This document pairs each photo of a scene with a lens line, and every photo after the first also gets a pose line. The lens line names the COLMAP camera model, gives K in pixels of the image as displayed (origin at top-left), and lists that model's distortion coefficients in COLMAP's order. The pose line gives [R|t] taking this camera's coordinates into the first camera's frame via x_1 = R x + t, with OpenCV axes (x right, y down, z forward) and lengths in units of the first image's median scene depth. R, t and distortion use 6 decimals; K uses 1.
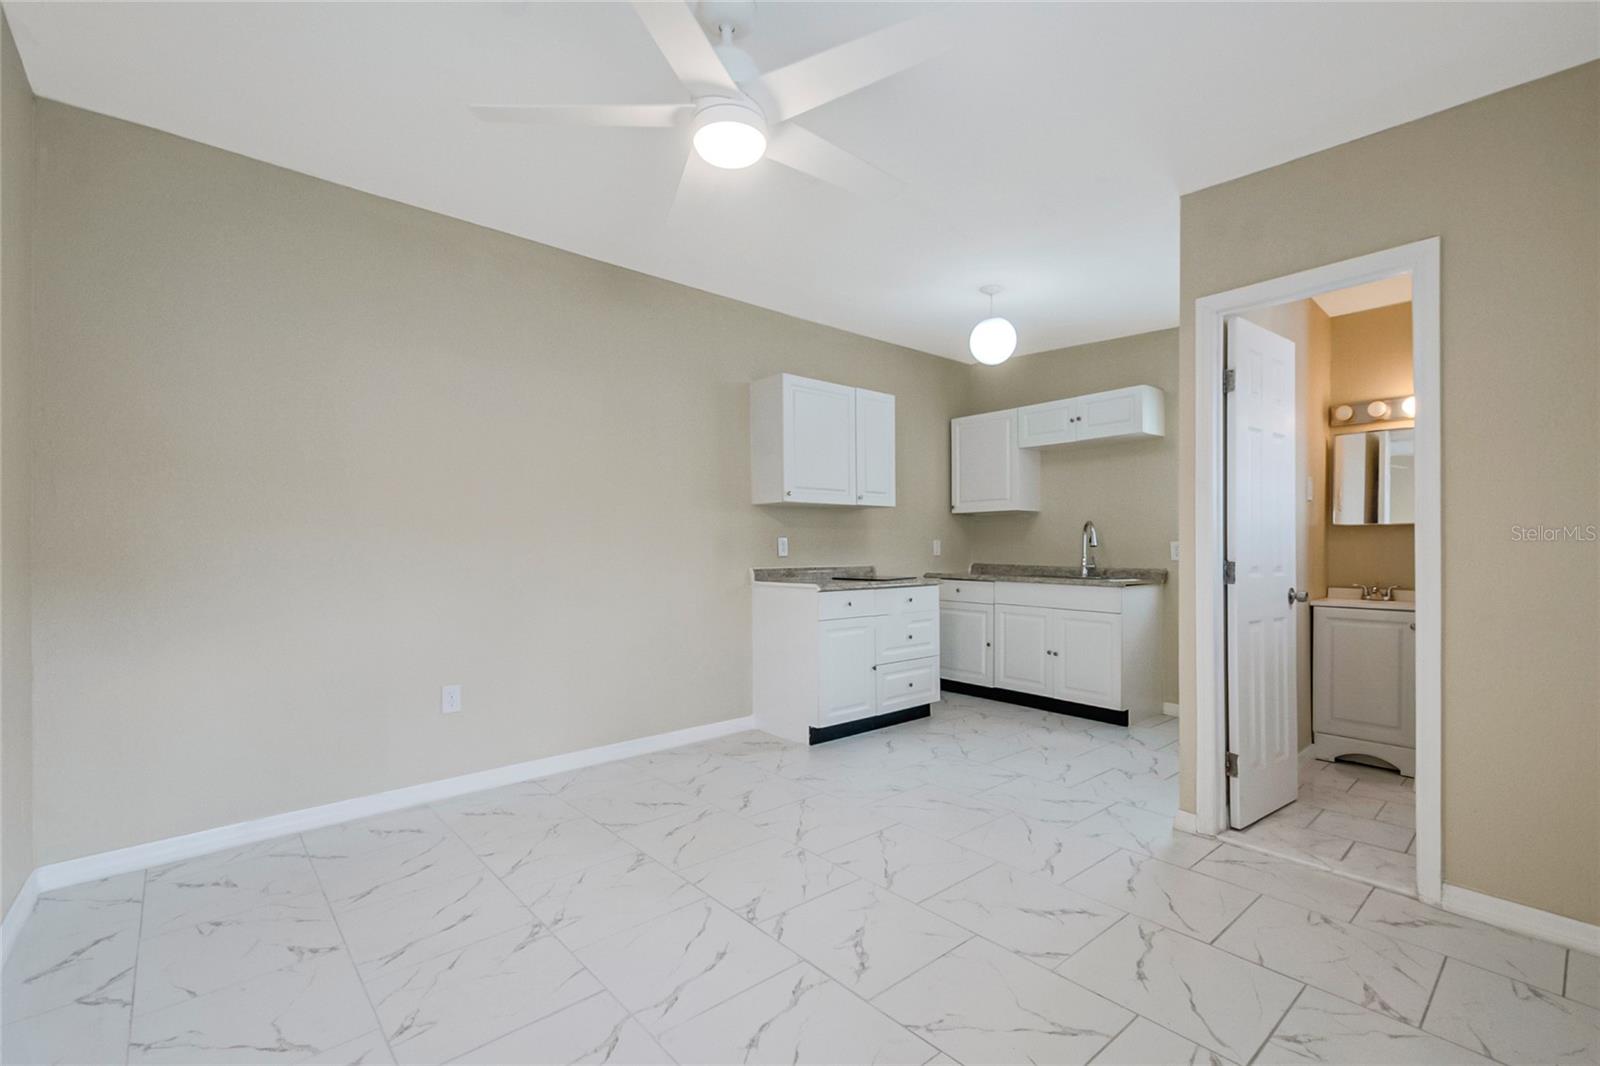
lens RADIAL K [[705.4, 0, 808.0], [0, 705.4, 544.5], [0, 0, 1]] dist [0.041743, -0.010772]
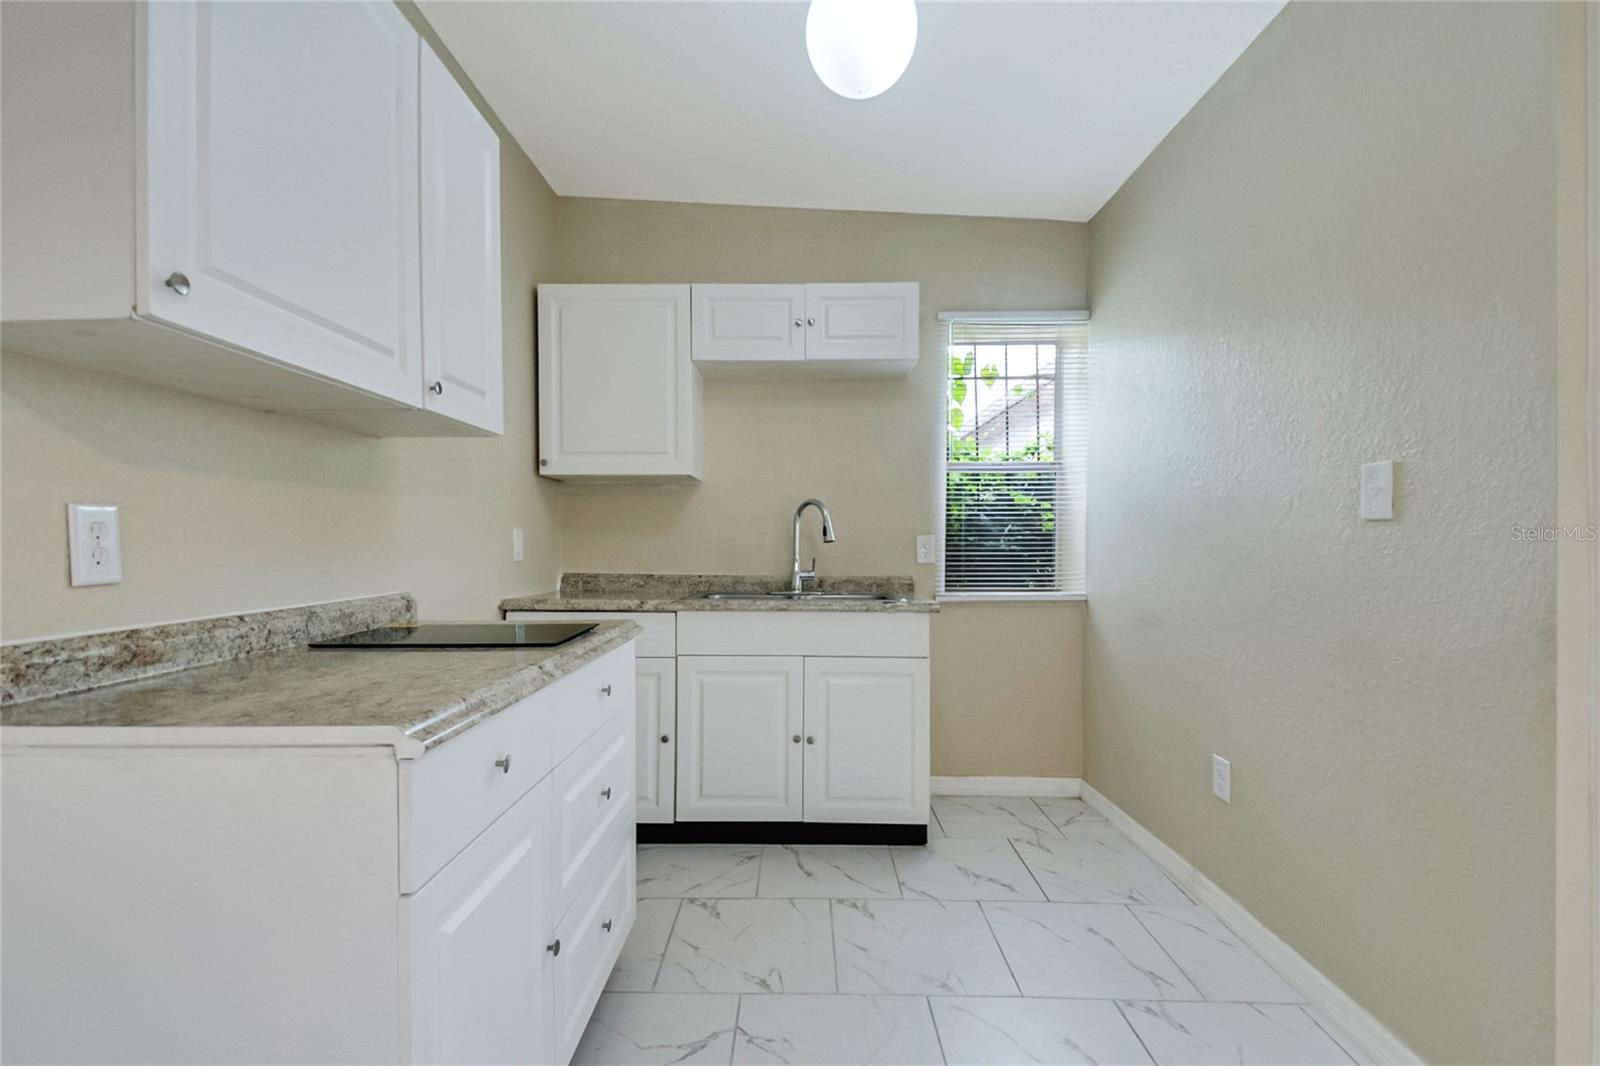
lens RADIAL K [[705.4, 0, 808.0], [0, 705.4, 544.5], [0, 0, 1]] dist [0.041743, -0.010772]
pose [[0.655773, -0.000760, 0.754958, -0.056136], [-0.004837, 0.999975, 0.005208, 0.001537], [-0.754943, -0.007067, 0.655753, 0.607501]]
